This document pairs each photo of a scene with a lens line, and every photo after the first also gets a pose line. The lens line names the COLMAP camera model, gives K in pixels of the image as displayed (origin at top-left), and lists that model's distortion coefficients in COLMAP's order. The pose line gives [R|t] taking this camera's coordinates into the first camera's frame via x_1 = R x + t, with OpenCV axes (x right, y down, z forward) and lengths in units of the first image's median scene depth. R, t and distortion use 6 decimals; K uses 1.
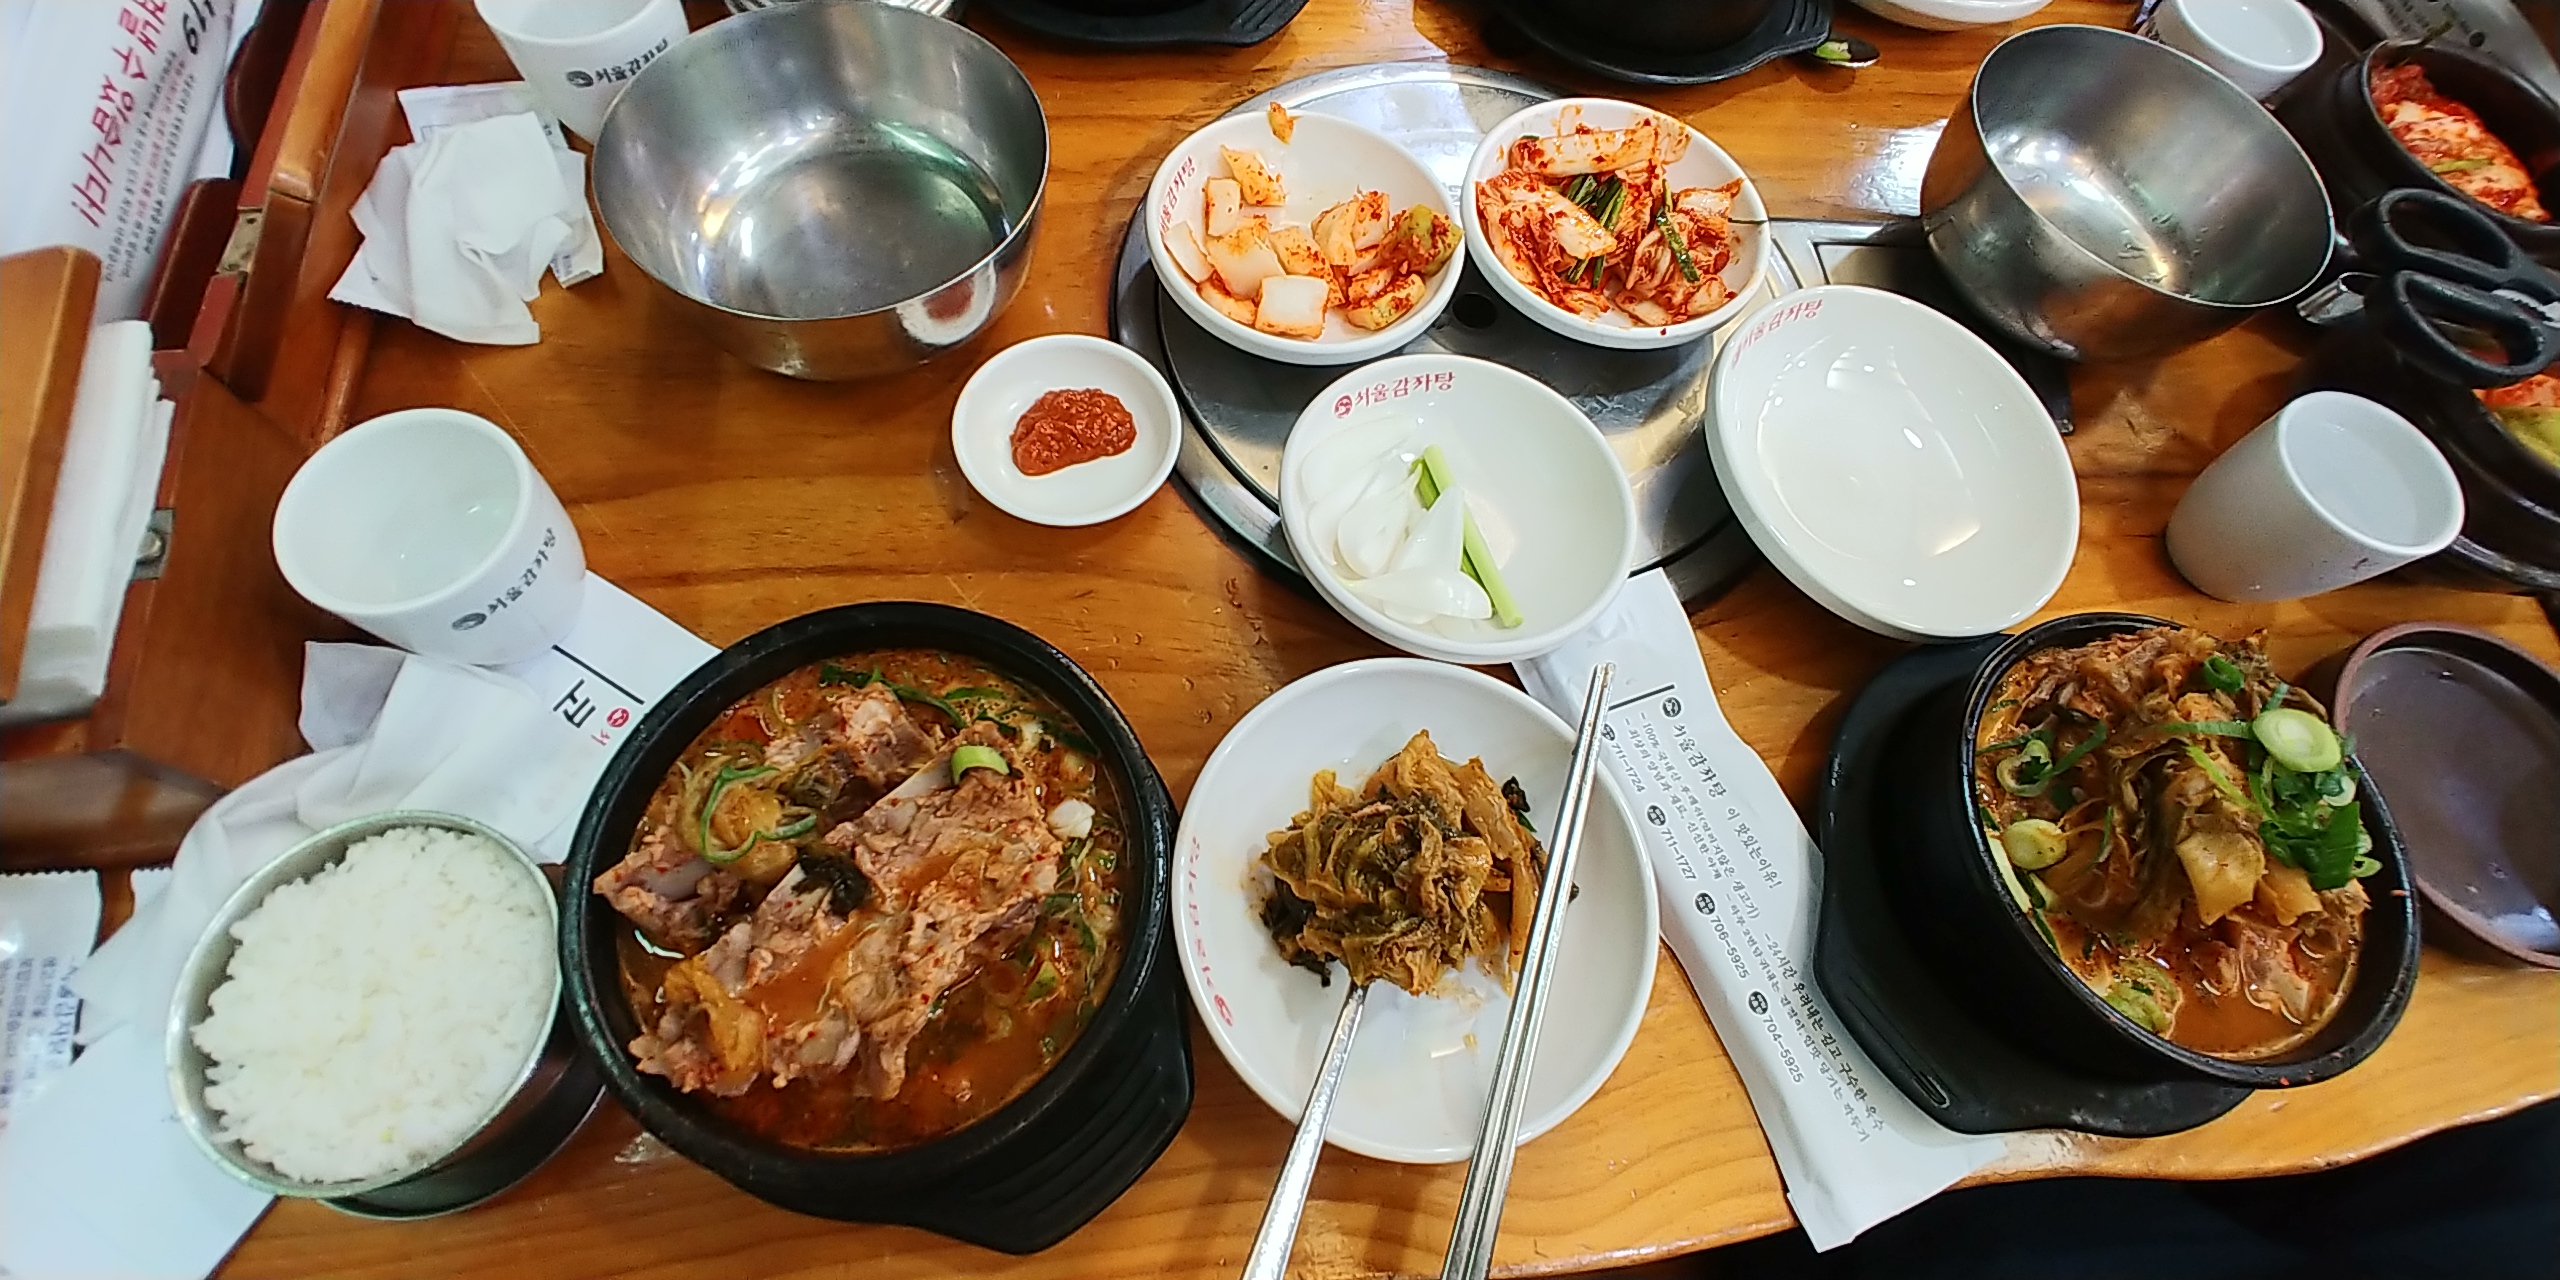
lens RADIAL K [[1017.5, 0, 1280.0], [0, 1017.5, 640.0], [0, 0, 1]] dist [-0.043282, 0.011154]
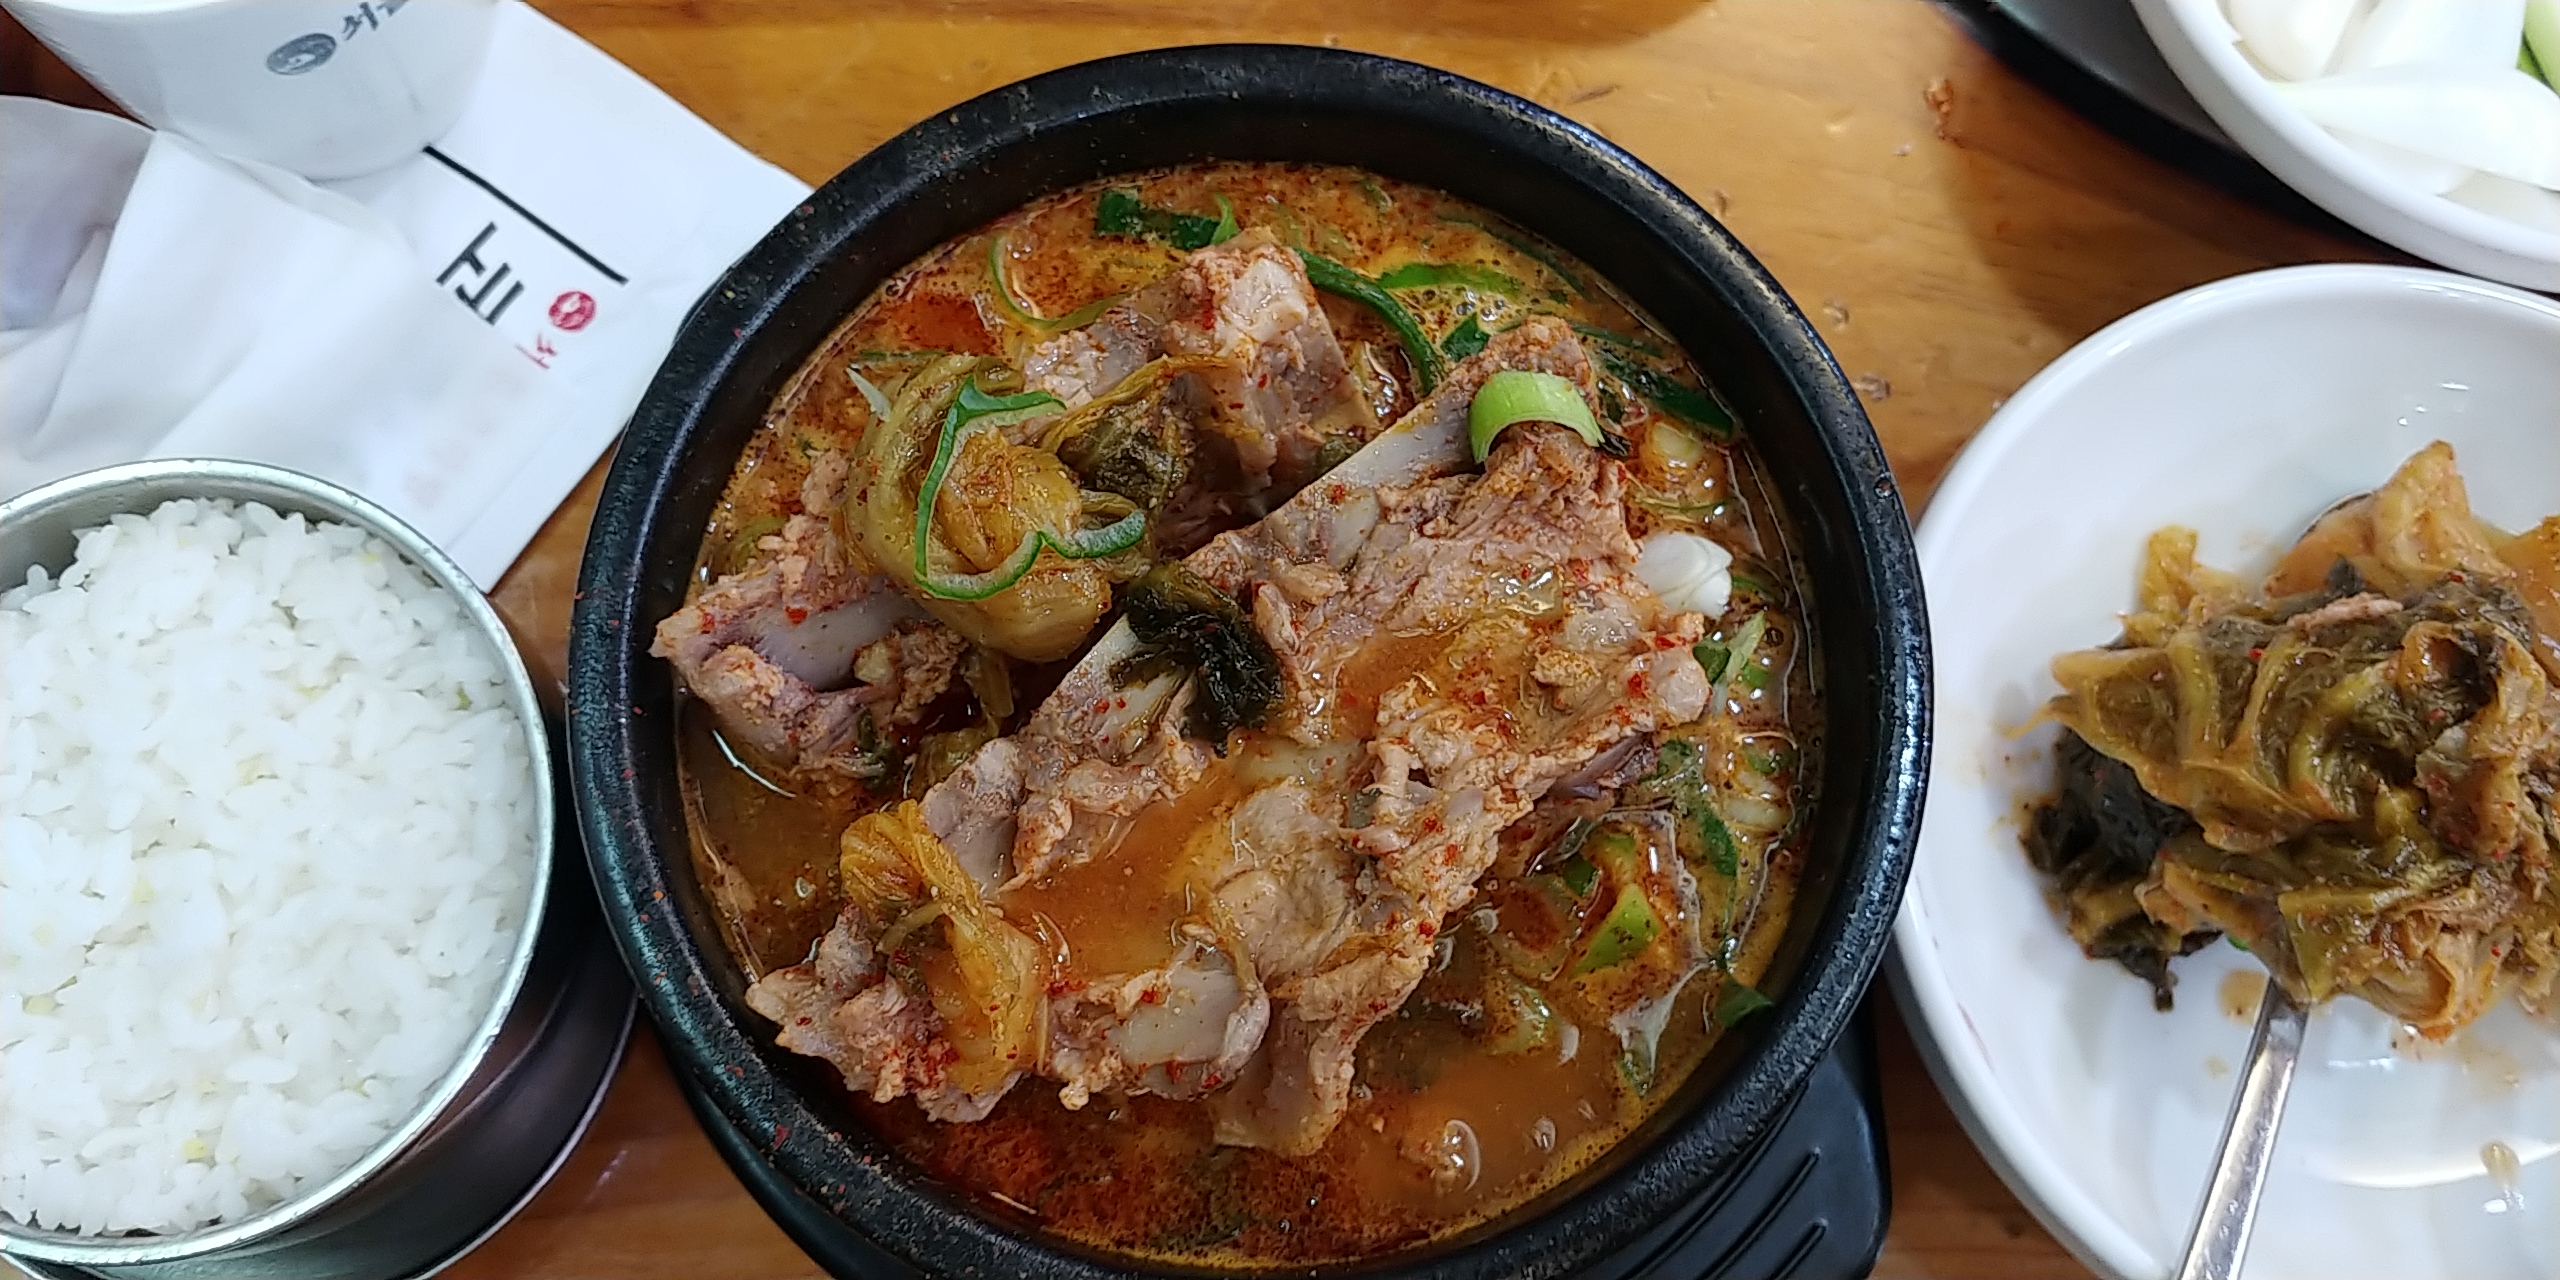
lens RADIAL K [[2163.9, 0, 1357.1], [0, 2163.9, 632.0], [0, 0, 1]] dist [-0.002116, -0.048429]
pose [[0.993879, 0.068338, -0.086800, -0.283189], [-0.057075, 0.990362, 0.126193, 0.100607], [0.094588, -0.120466, 0.988201, 0.078413]]
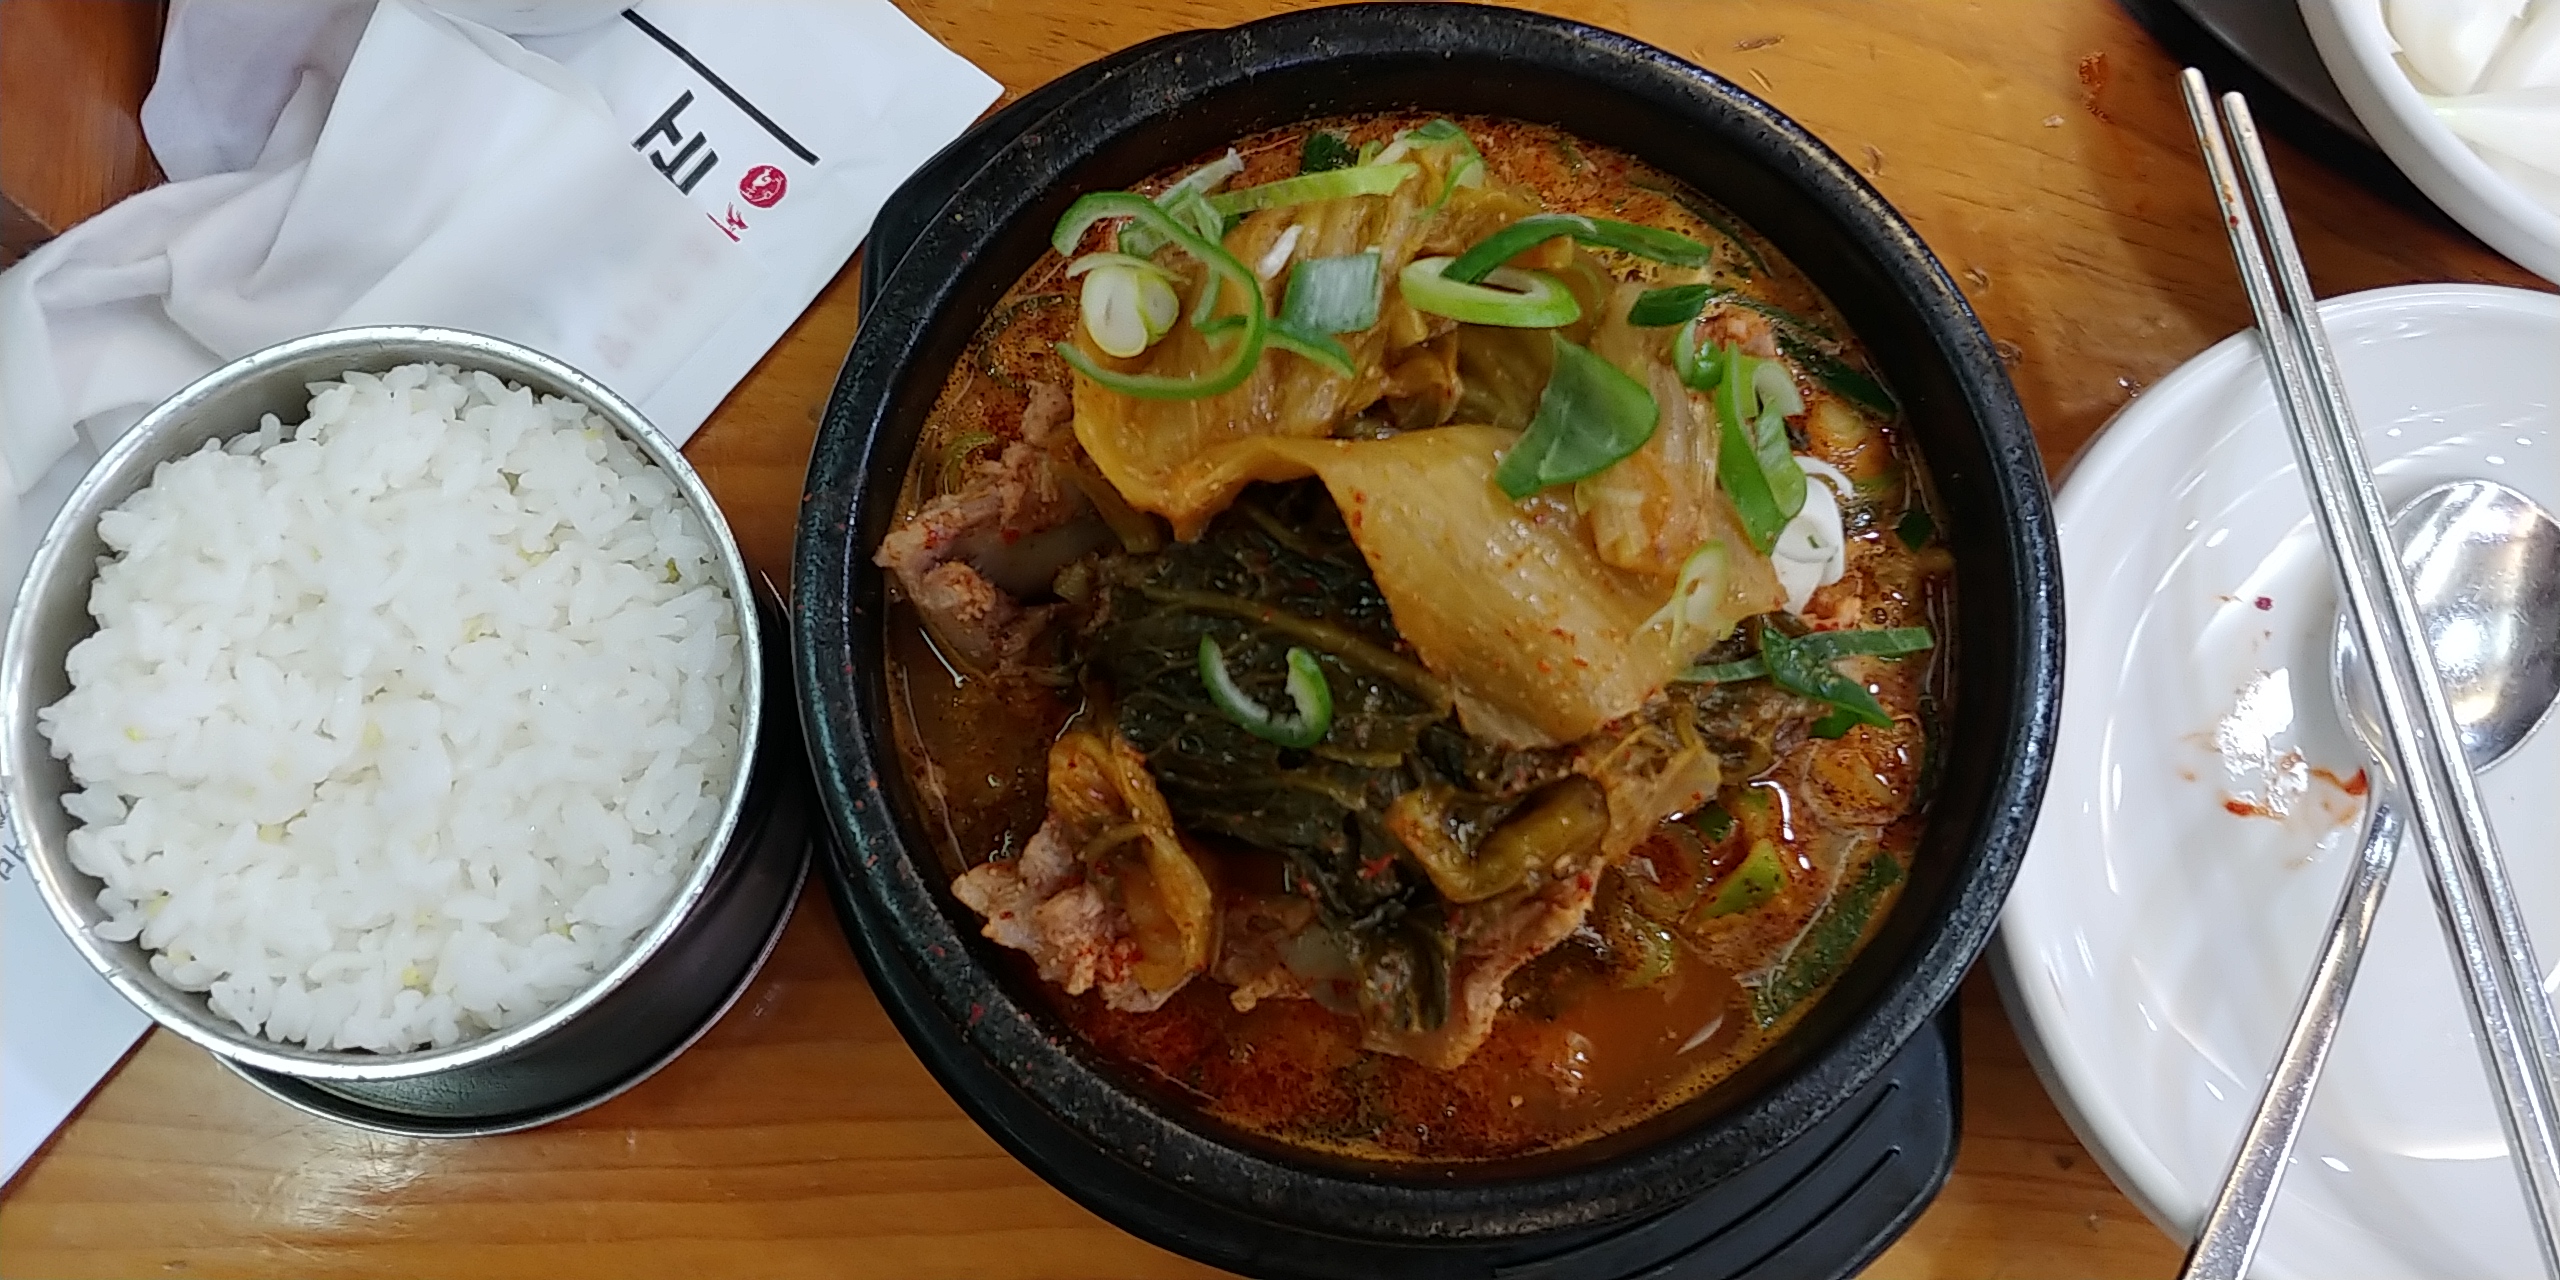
lens RADIAL K [[2163.9, 0, 1357.1], [0, 2163.9, 632.0], [0, 0, 1]] dist [-0.002116, -0.048429]
pose [[0.985258, 0.153269, -0.075998, -0.366201], [-0.134146, 0.967845, 0.212793, 0.035921], [0.106169, -0.199461, 0.974137, 0.017730]]
